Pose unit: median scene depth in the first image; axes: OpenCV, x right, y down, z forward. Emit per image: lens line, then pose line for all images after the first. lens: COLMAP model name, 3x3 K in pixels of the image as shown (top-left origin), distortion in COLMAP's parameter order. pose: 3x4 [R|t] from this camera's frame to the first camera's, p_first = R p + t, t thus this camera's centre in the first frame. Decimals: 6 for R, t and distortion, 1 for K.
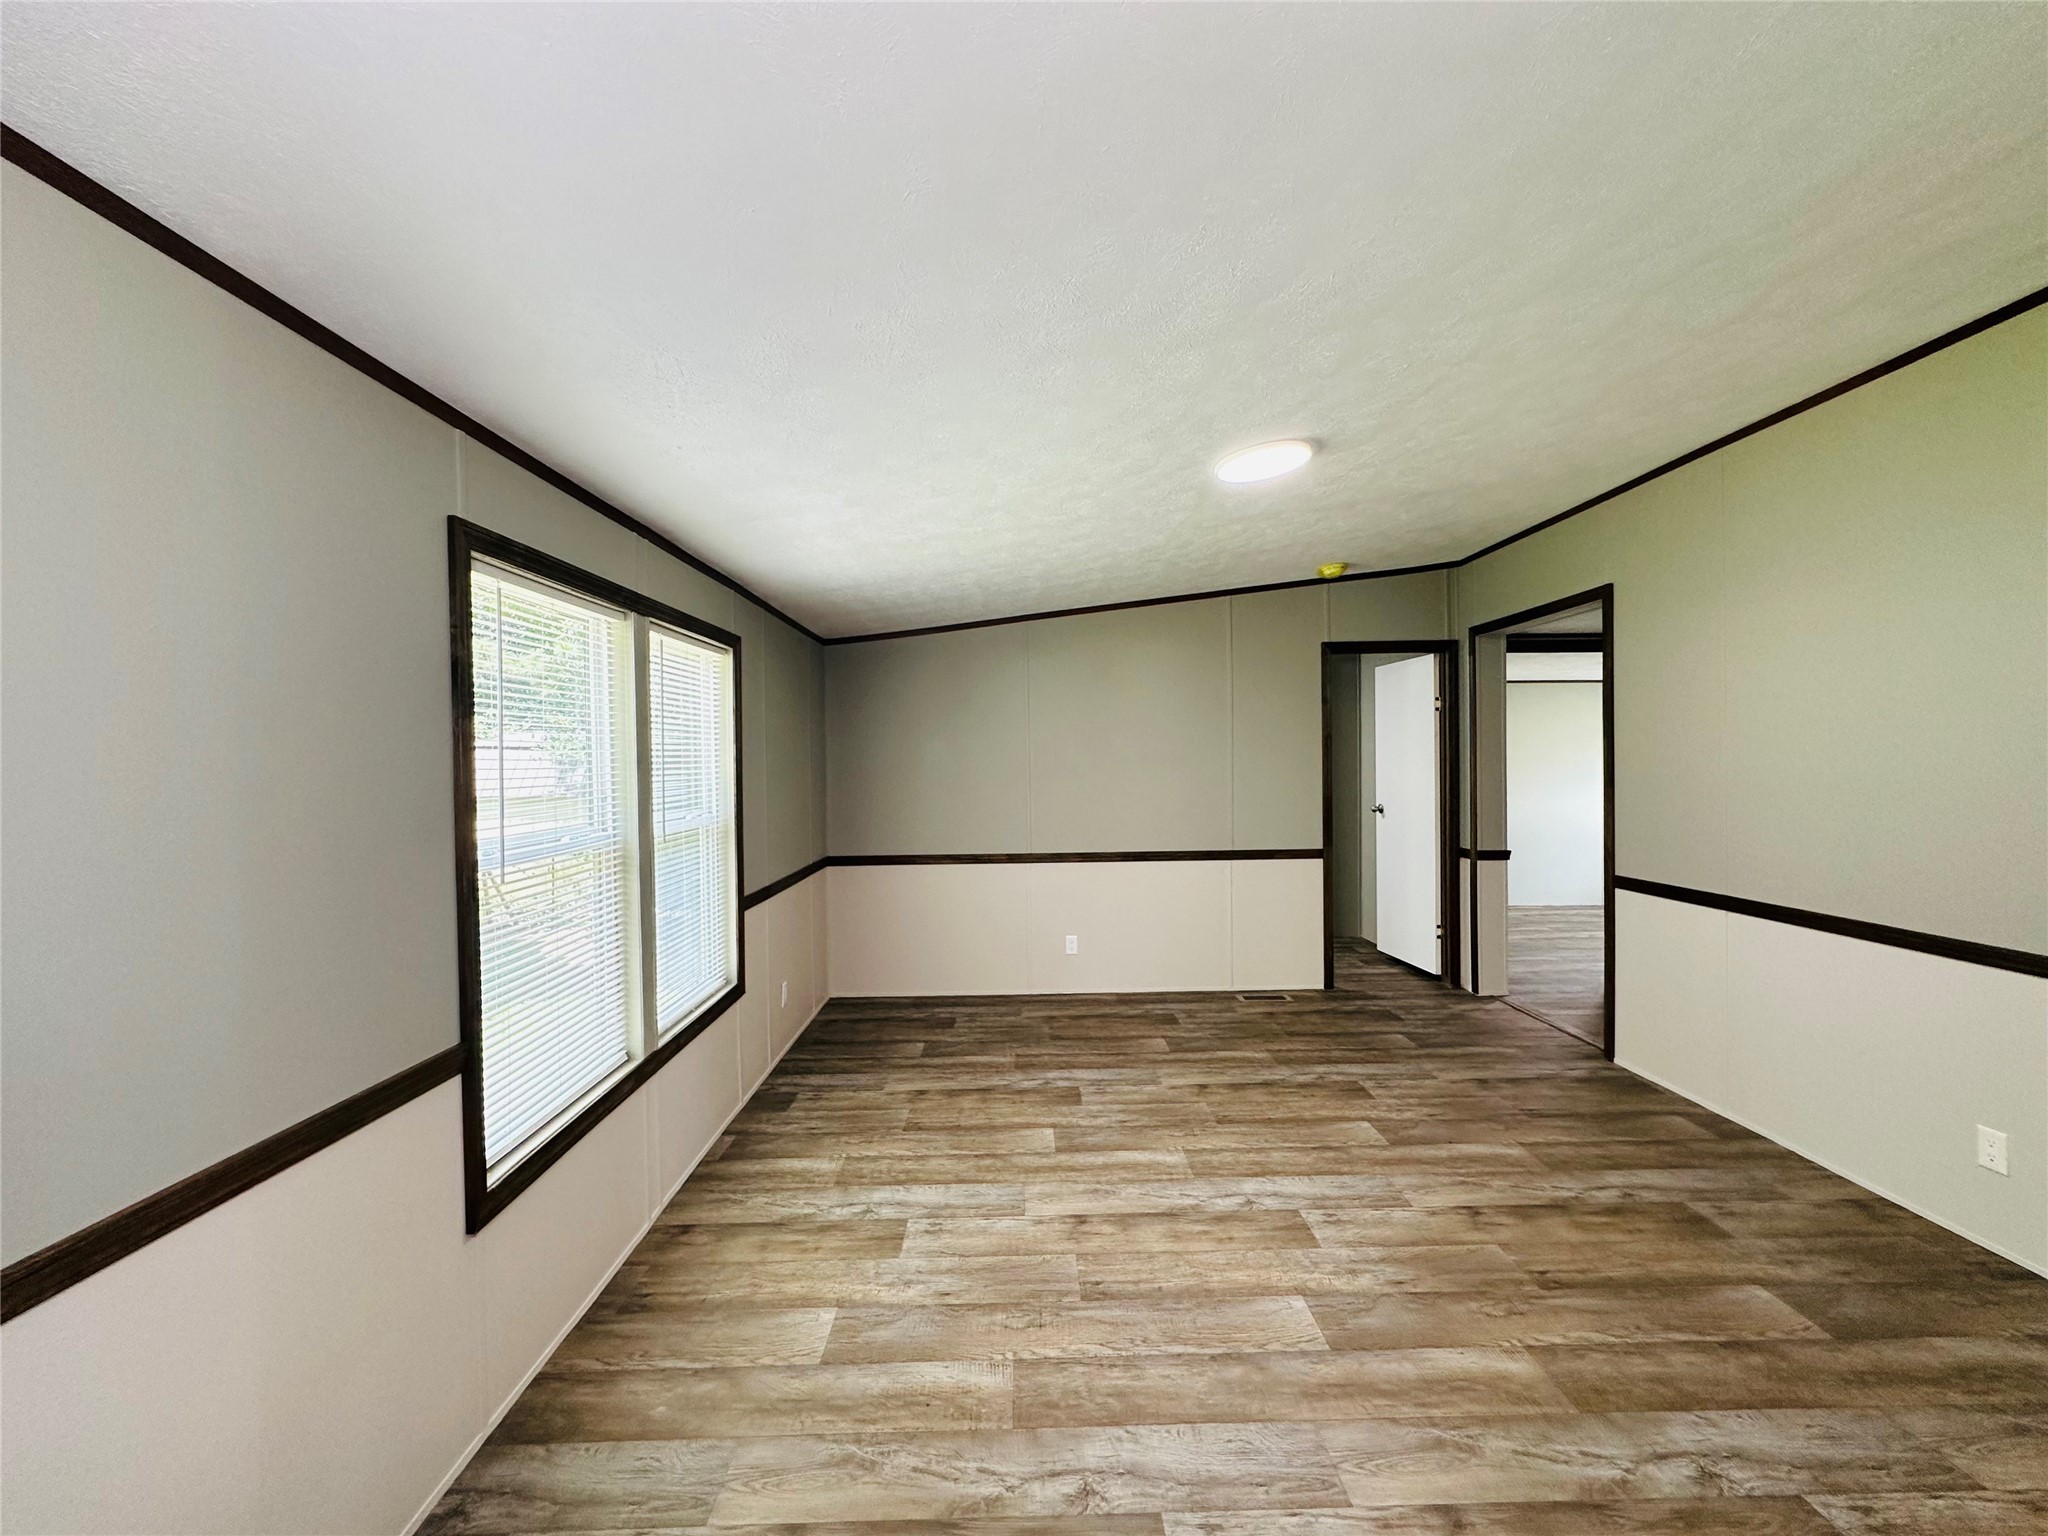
lens RADIAL K [[812.9, 0, 1018.9], [0, 812.9, 775.3], [0, 0, 1]] dist [0.003715, -0.001630]
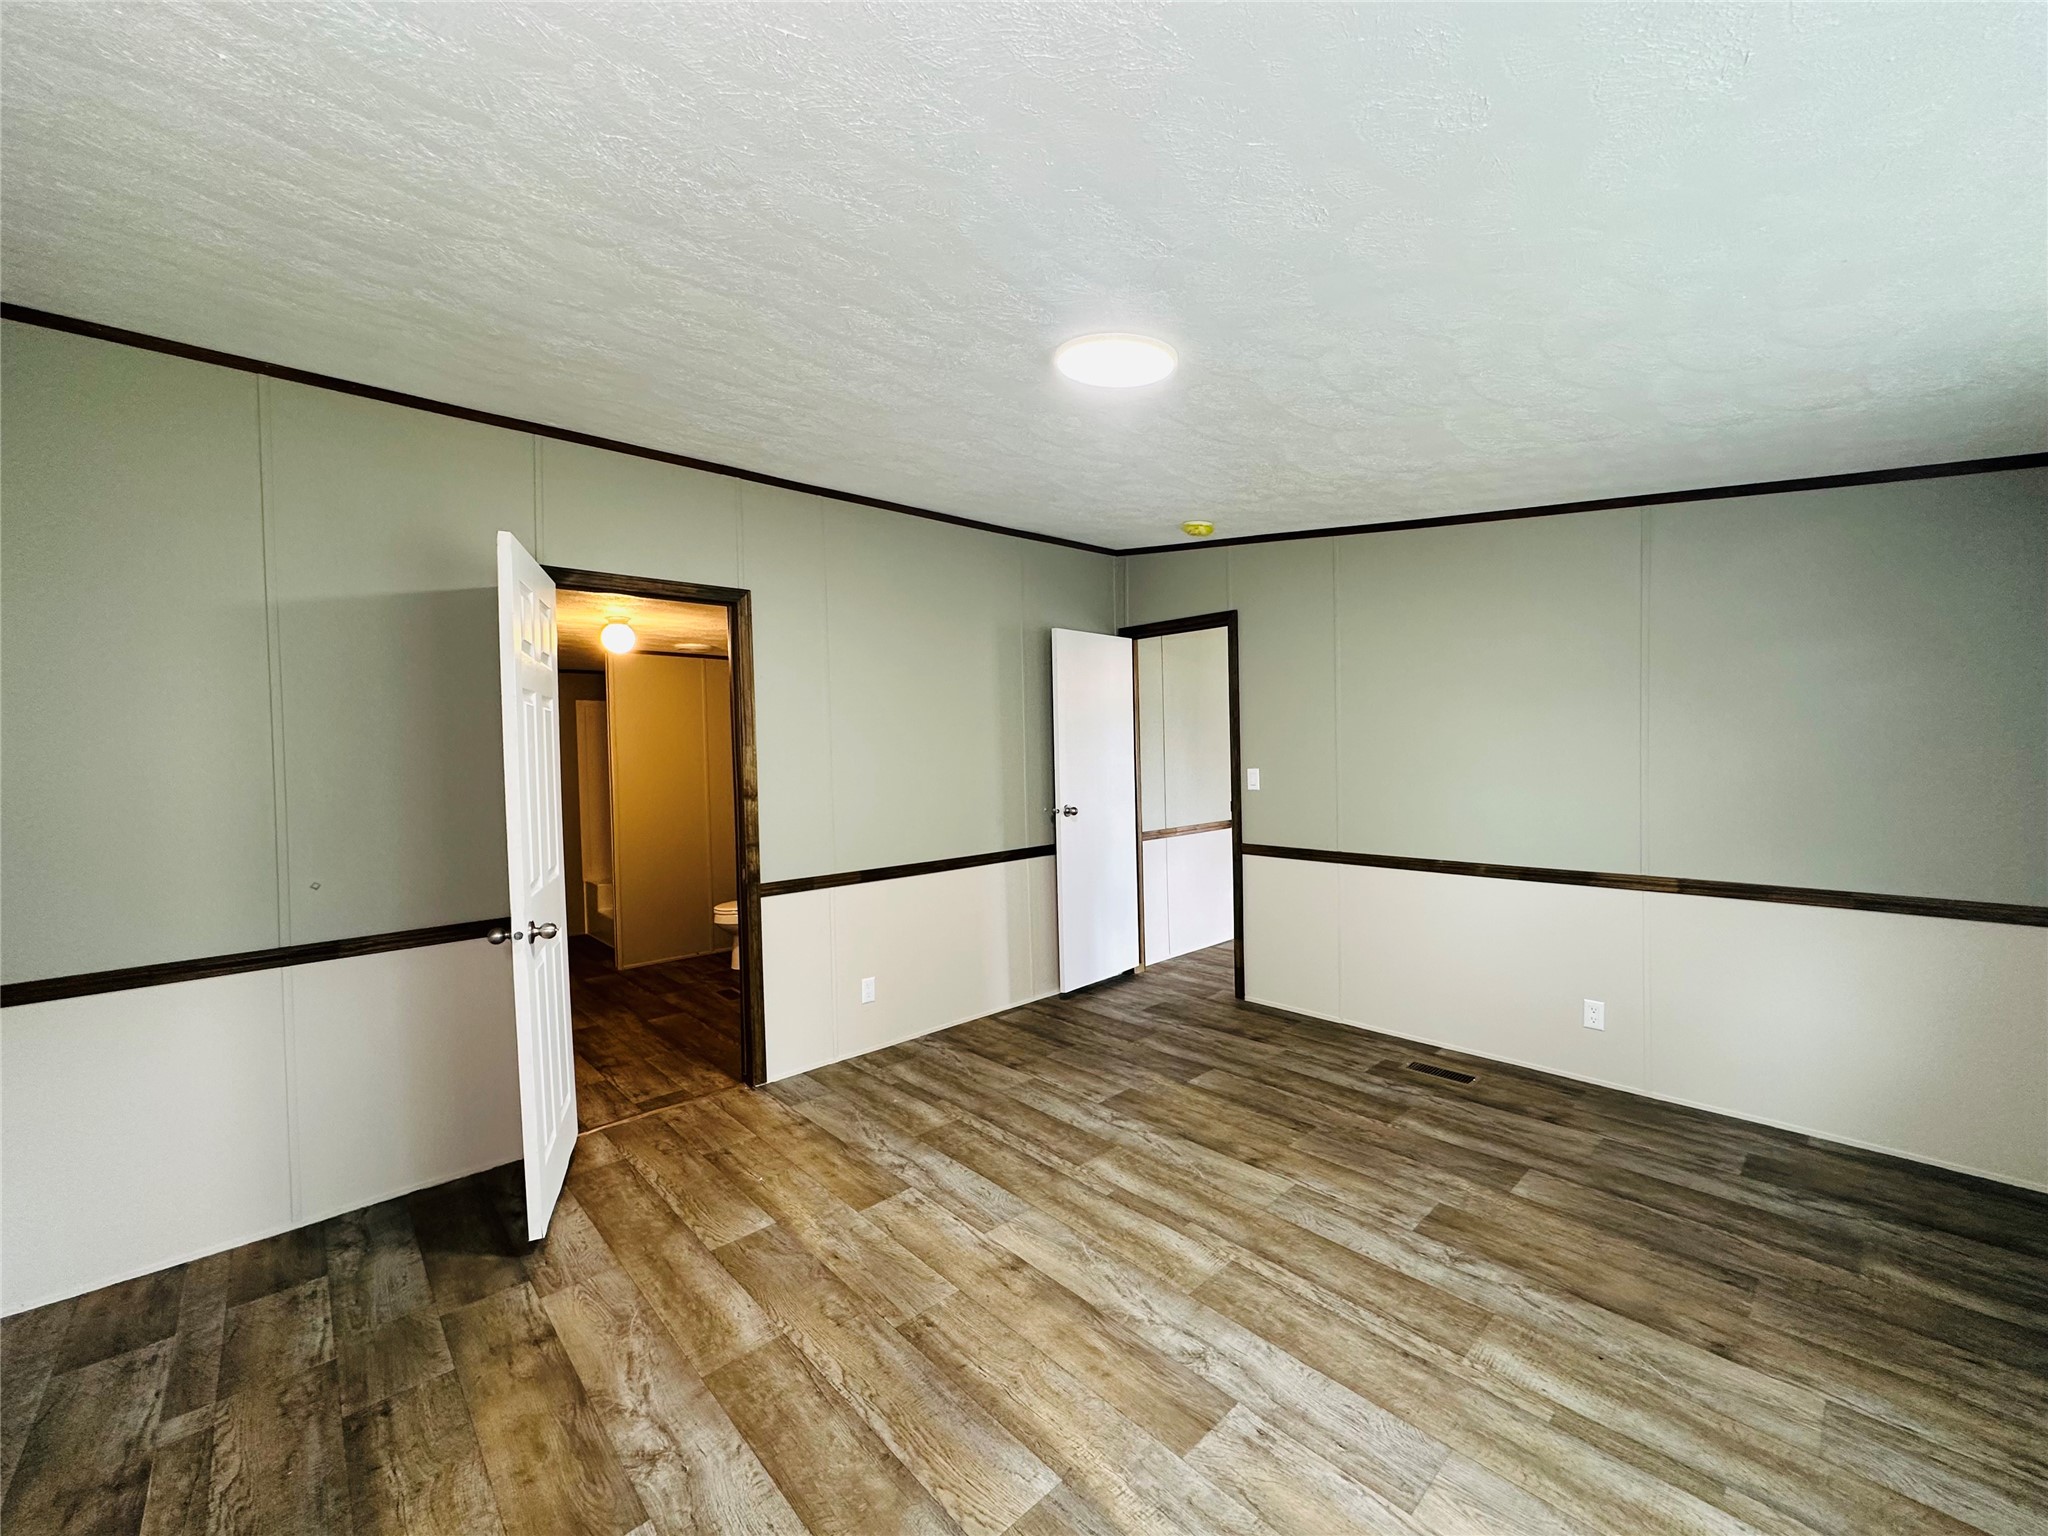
lens RADIAL K [[812.9, 0, 1029.3], [0, 812.9, 775.6], [0, 0, 1]] dist [0.003715, -0.001630]
pose [[0.671553, 0.023154, -0.740594, 0.276781], [0.002479, 0.999436, 0.033495, -0.008969], [0.740952, -0.024330, 0.671117, 0.476925]]
